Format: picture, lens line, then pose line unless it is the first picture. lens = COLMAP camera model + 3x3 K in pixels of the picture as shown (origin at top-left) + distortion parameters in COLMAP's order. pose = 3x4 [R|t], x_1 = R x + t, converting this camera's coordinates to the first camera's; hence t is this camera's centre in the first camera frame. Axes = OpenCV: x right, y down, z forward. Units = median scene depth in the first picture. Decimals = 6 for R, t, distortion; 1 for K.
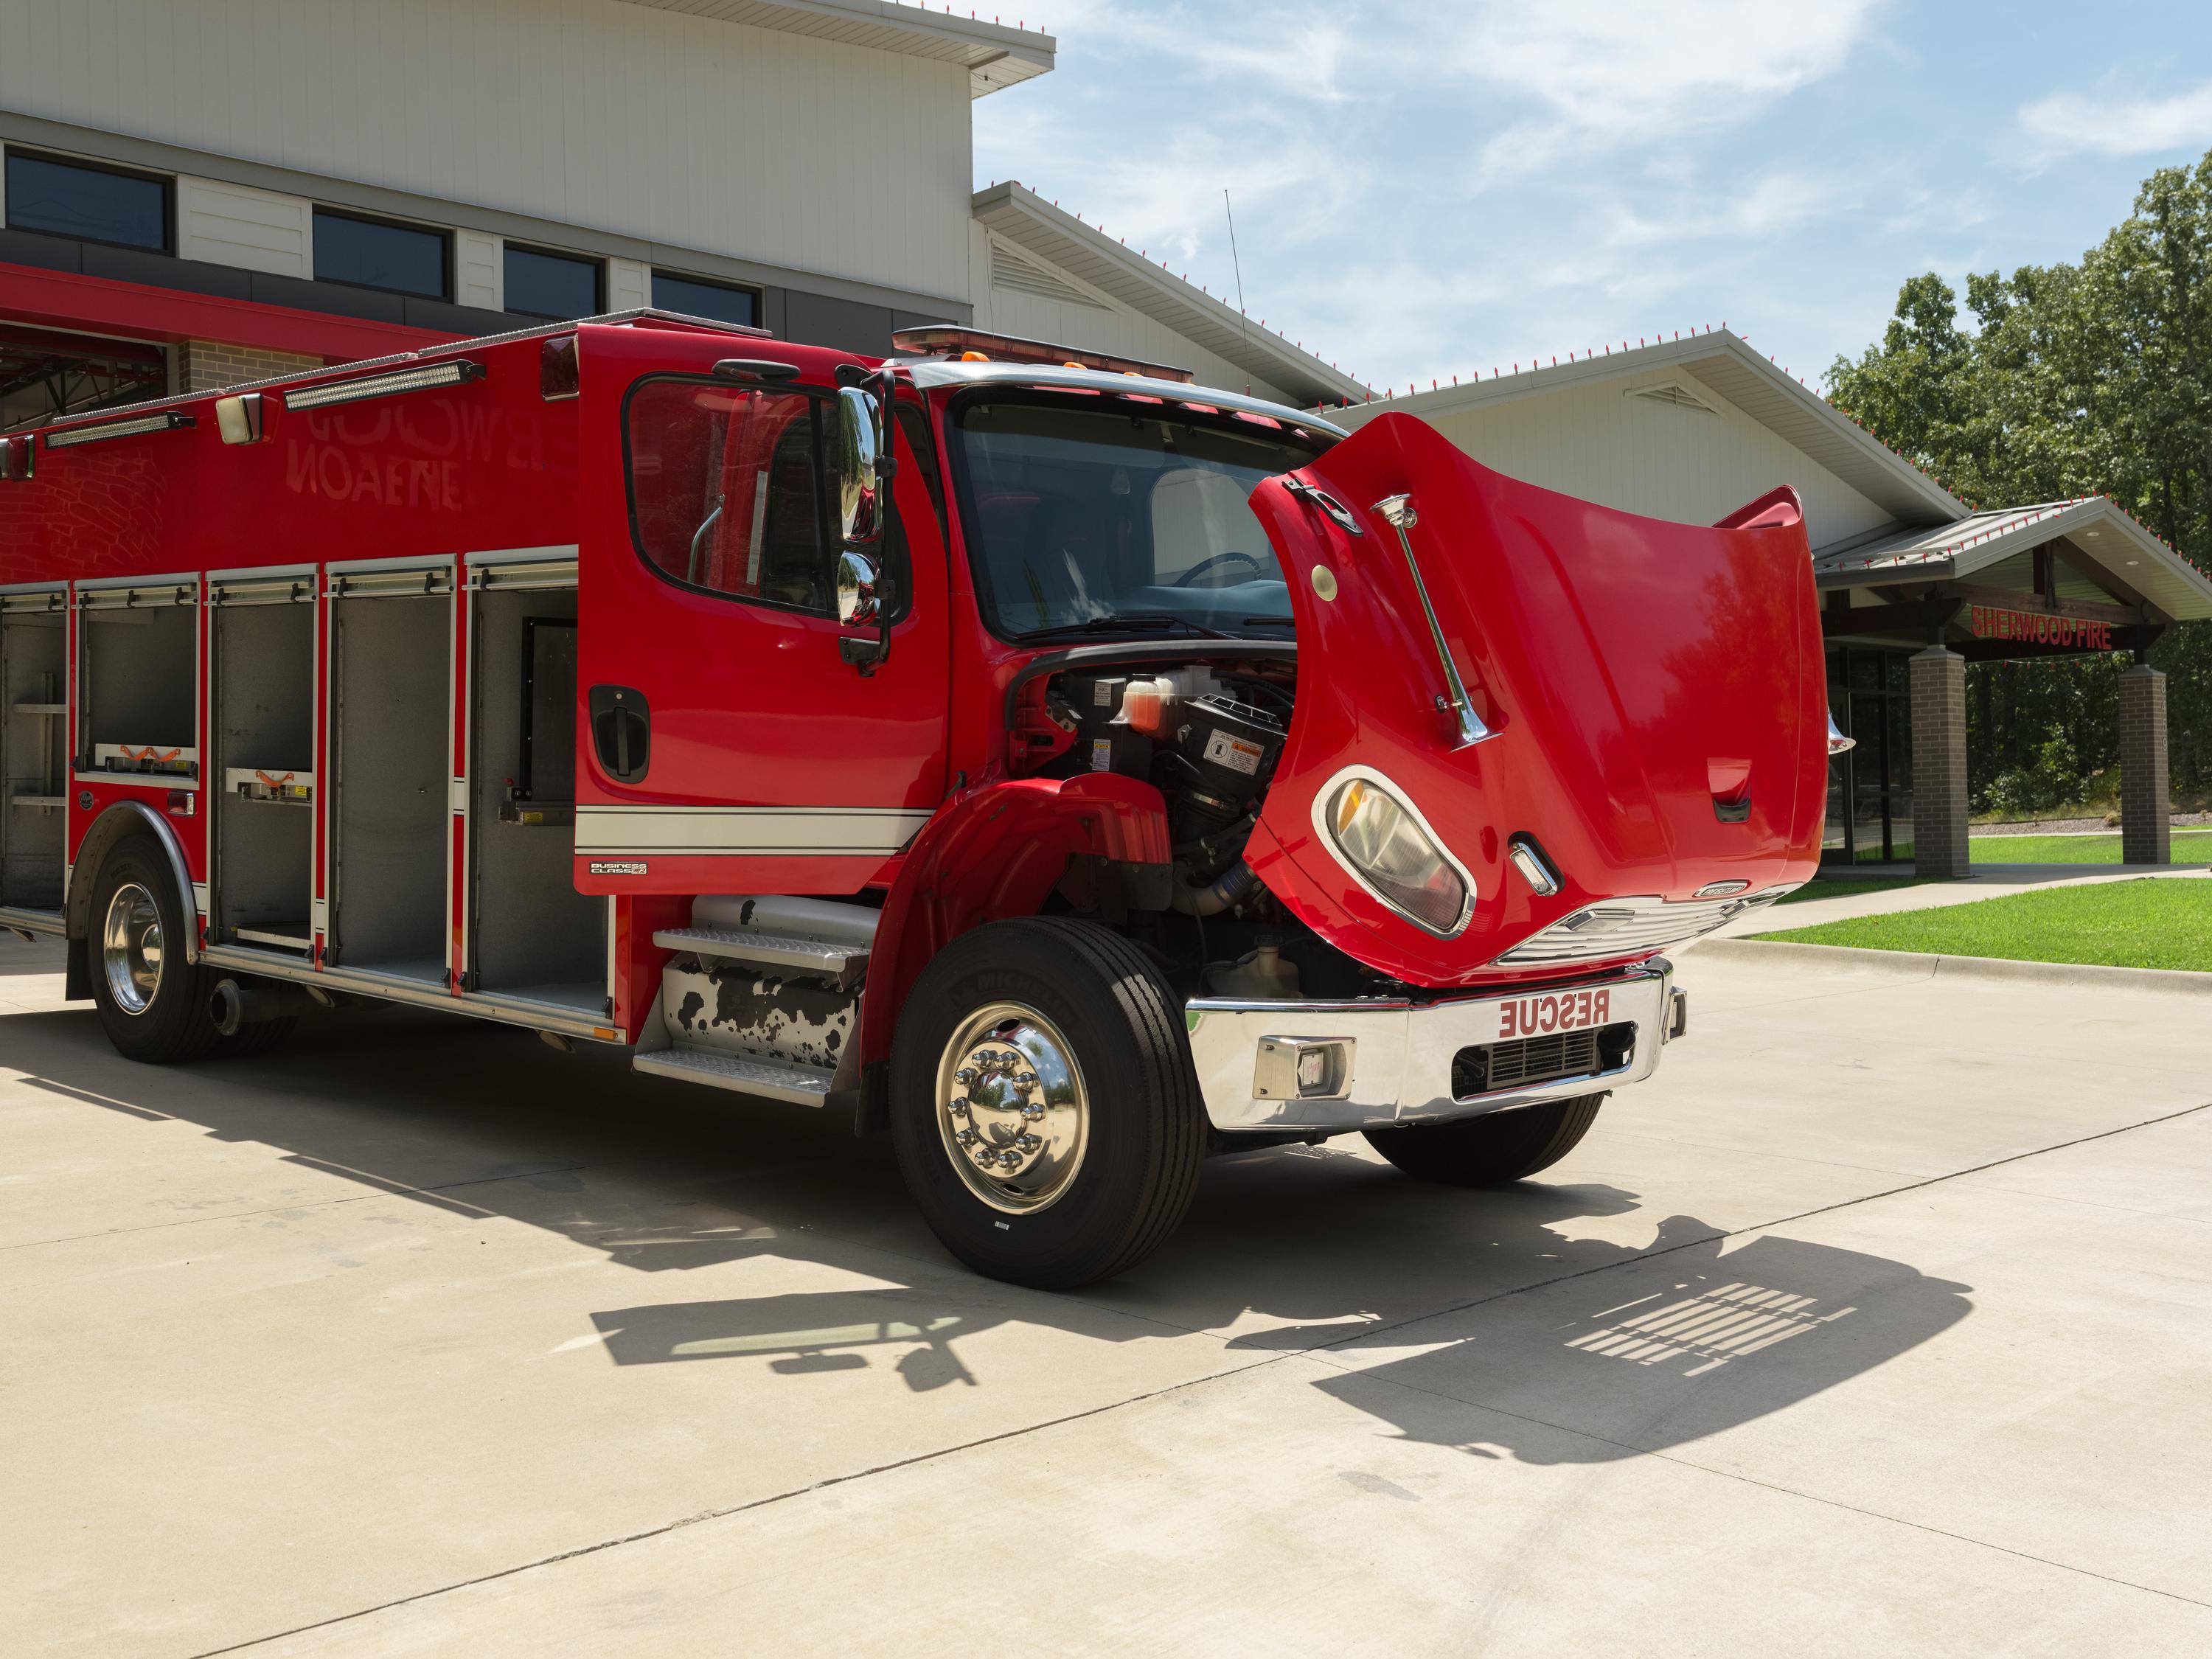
lens RADIAL K [[2272.6, 0, 1106.0], [0, 2272.6, 829.5], [0, 0, 1]] dist [-0.016582, -0.009498]
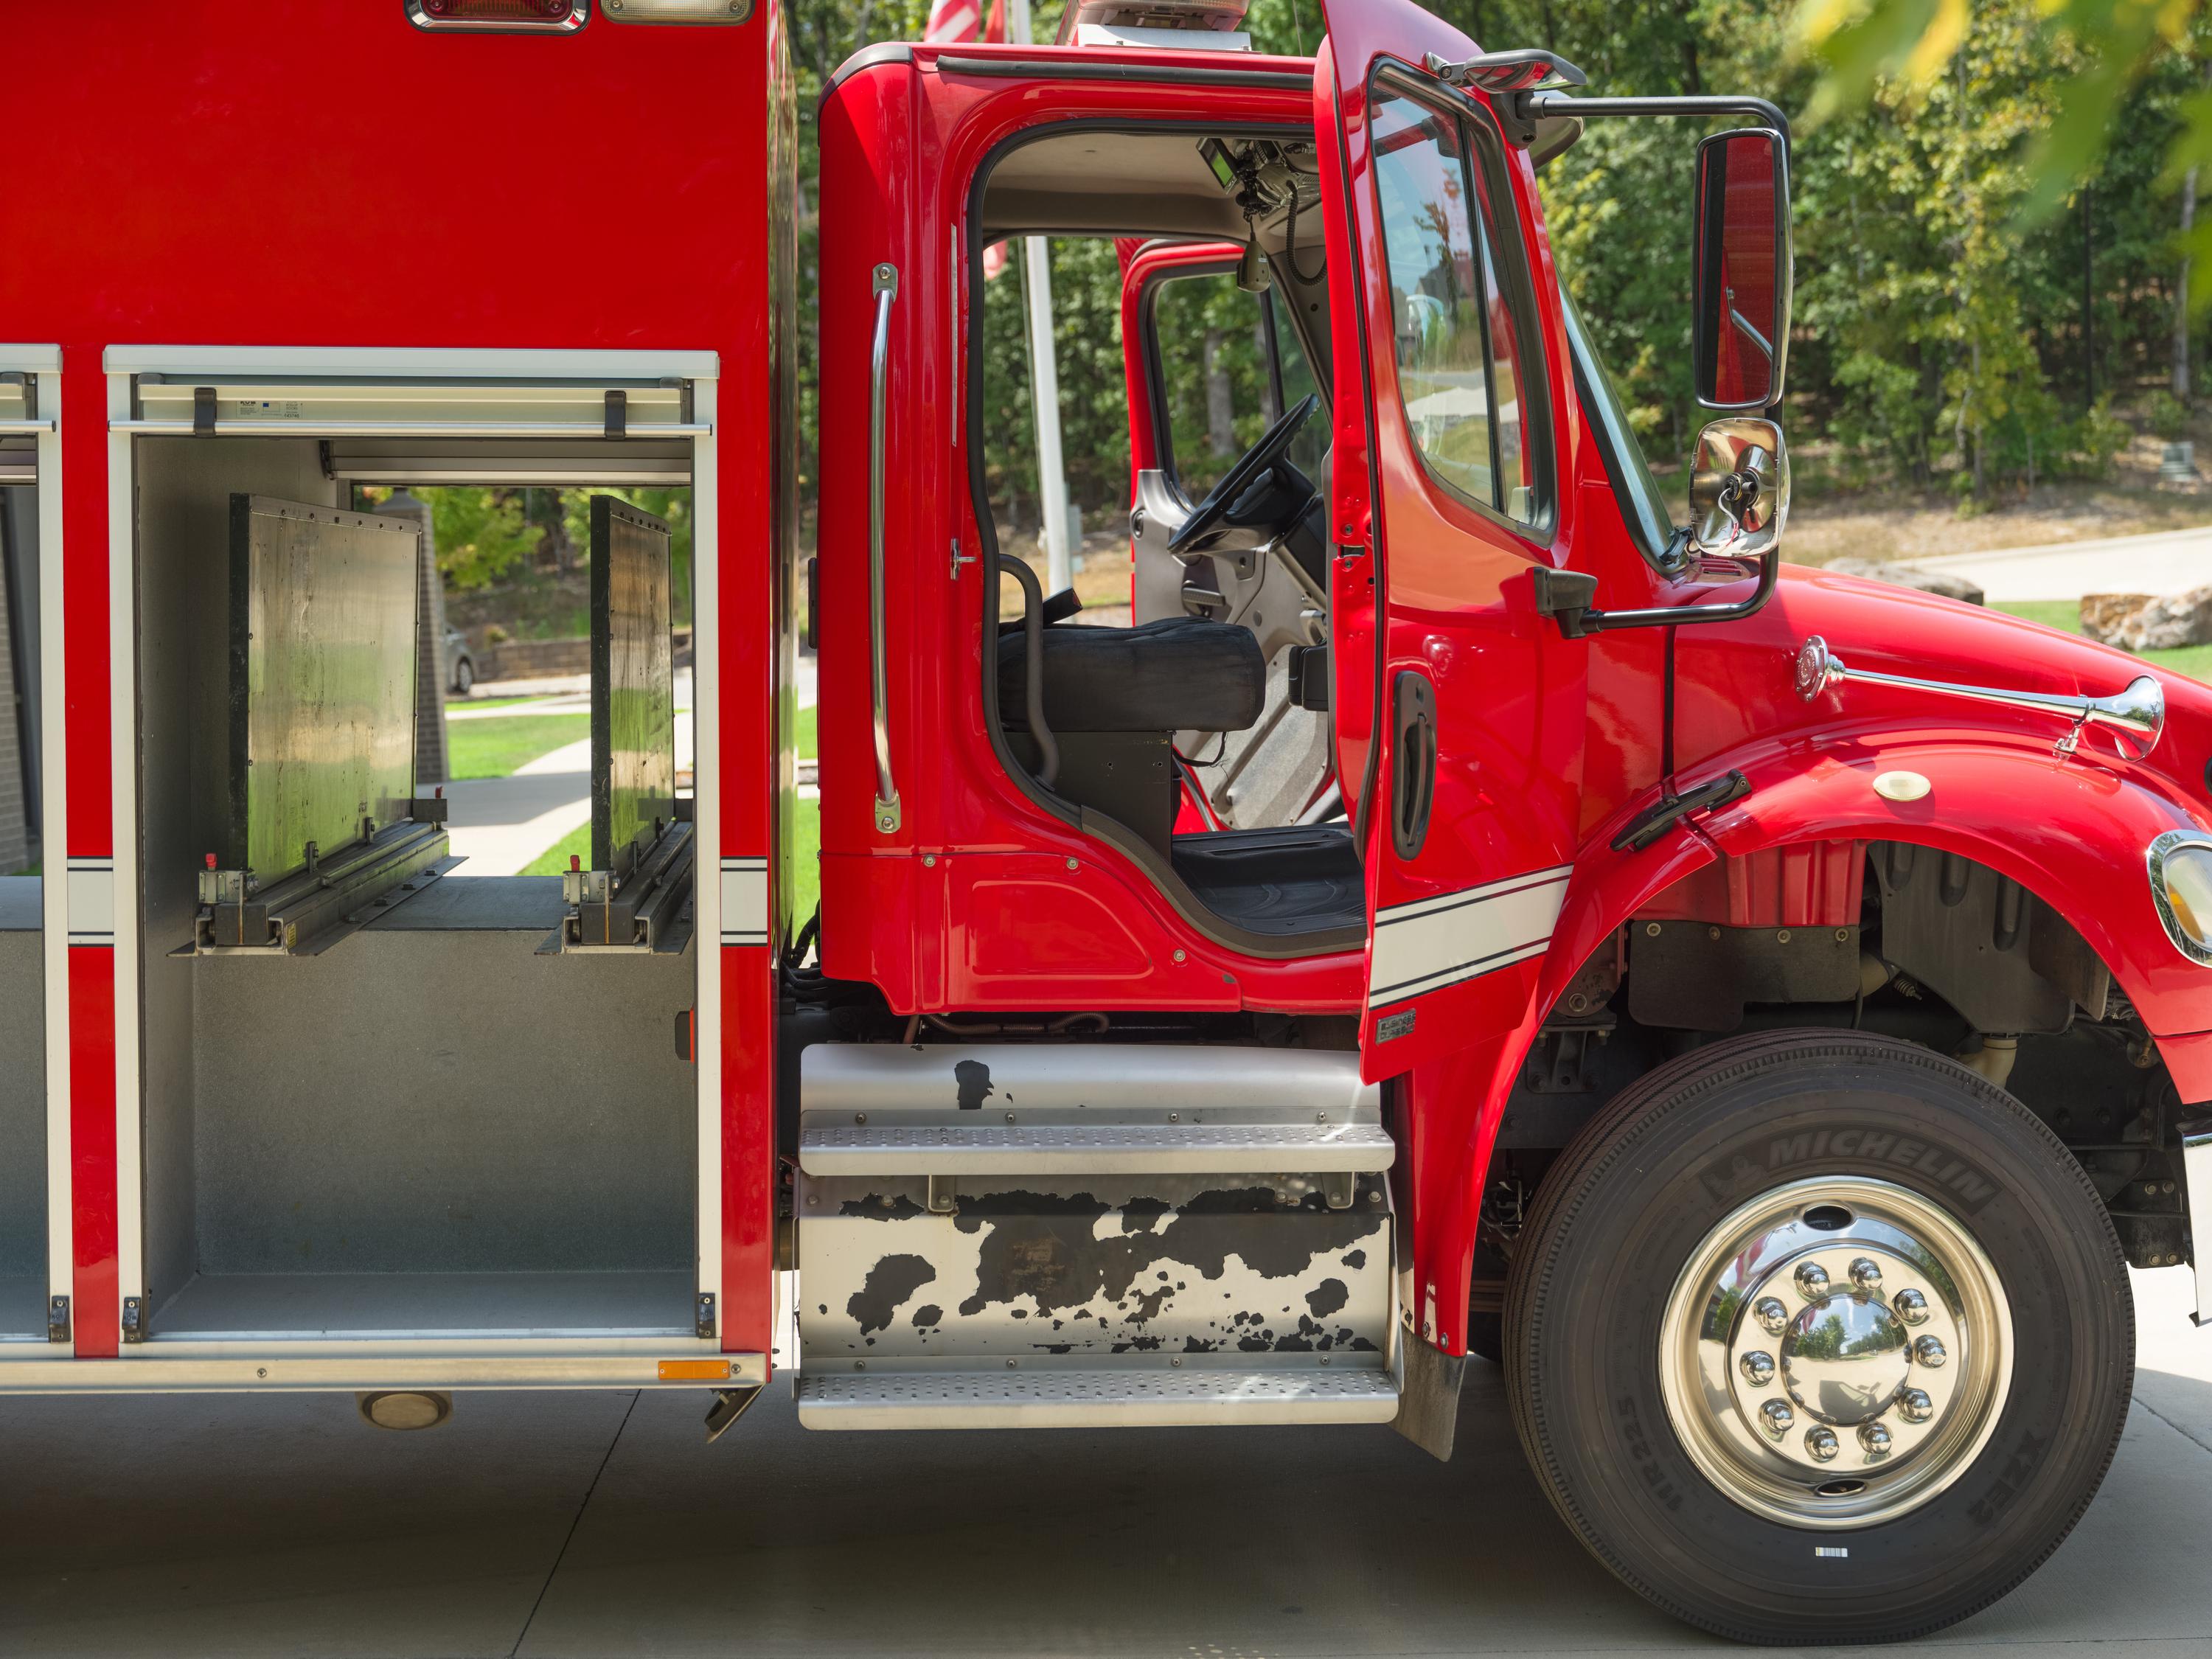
lens RADIAL K [[2988.8, 0, 1106.0], [0, 2988.8, 829.5], [0, 0, 1]] dist [-0.011460, -0.031775]
pose [[0.671863, -0.041910, 0.739489, -0.661300], [0.043723, 0.998901, 0.016887, -0.033614], [-0.739384, 0.020986, 0.672957, 0.532662]]
